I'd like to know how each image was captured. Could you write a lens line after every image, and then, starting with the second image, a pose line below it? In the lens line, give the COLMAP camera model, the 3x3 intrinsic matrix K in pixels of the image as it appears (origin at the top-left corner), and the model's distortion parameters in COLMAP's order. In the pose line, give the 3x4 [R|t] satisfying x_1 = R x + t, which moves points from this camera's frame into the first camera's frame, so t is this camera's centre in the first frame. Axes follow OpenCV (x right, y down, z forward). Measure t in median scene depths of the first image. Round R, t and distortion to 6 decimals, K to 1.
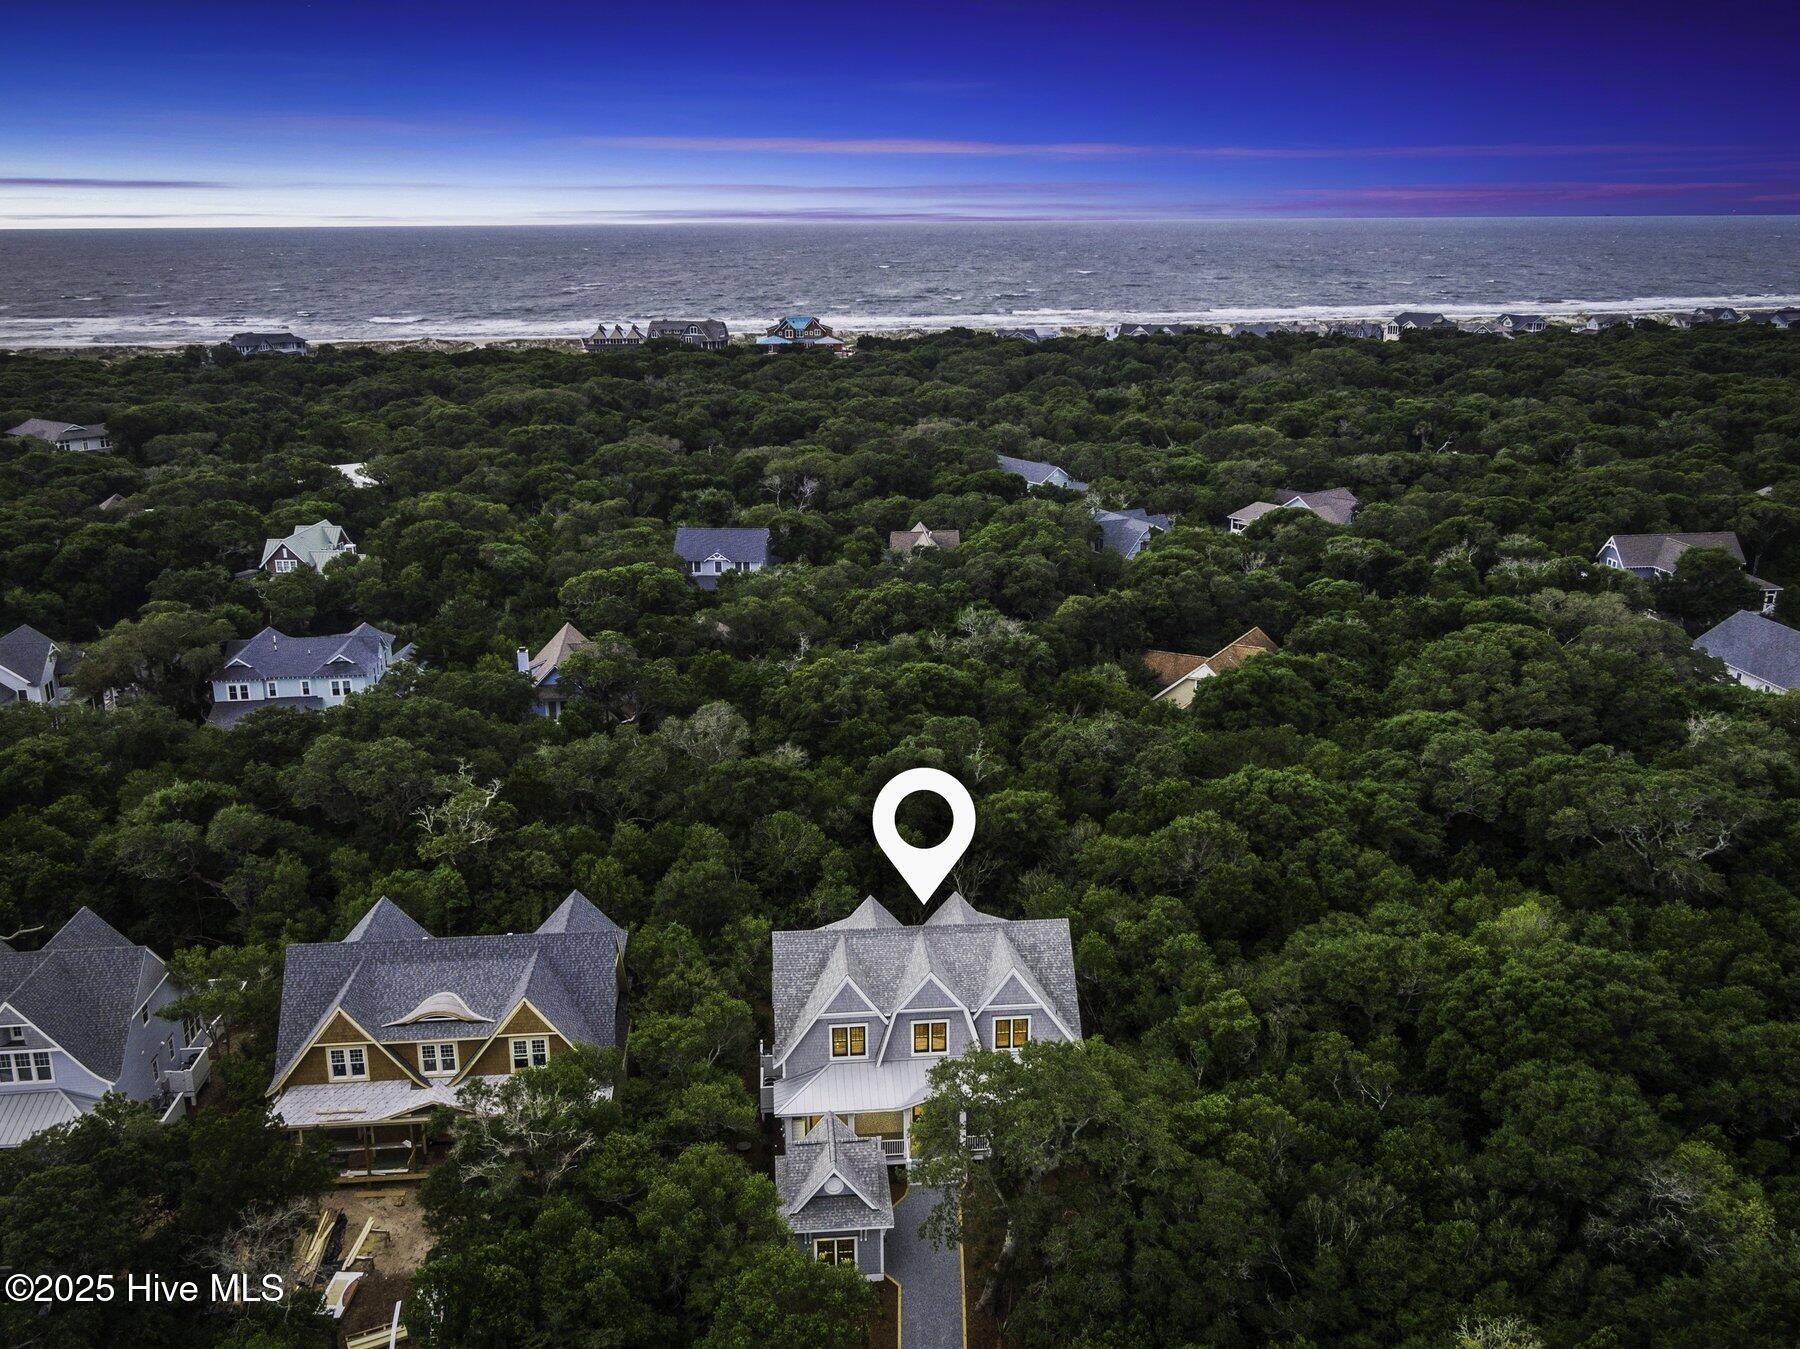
lens RADIAL K [[1616.1, 0, 900.0], [0, 1616.1, 674.5], [0, 0, 1]] dist [0.017791, 0.025666]
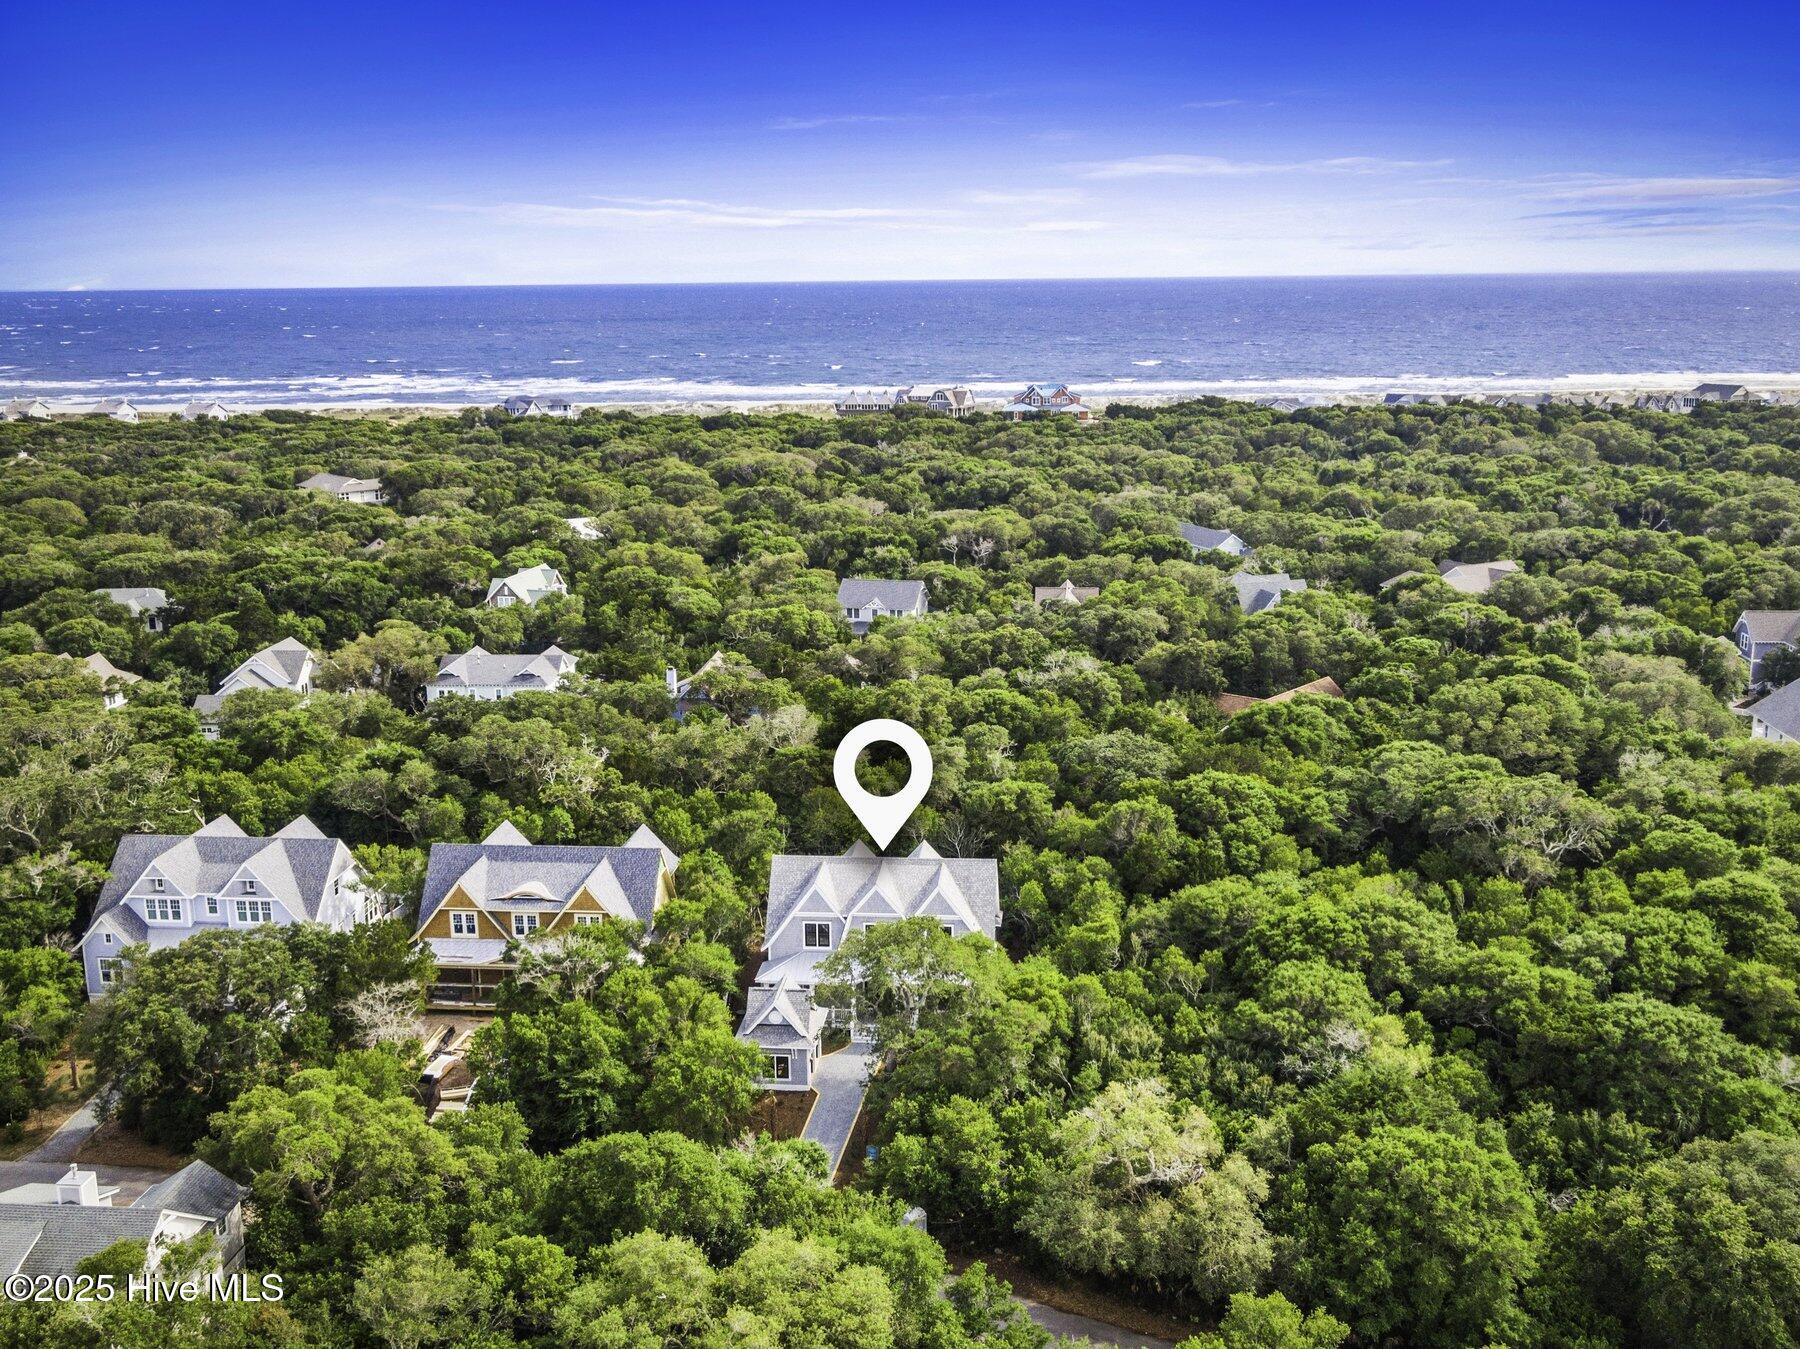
lens RADIAL K [[1779.7, 0, 900.0], [0, 1779.7, 674.5], [0, 0, 1]] dist [0.021030, -0.004395]
pose [[0.983643, 0.036705, -0.176347, 0.153834], [-0.046017, 0.997738, -0.049006, 0.042804], [0.174150, 0.056319, 0.983107, -0.242047]]
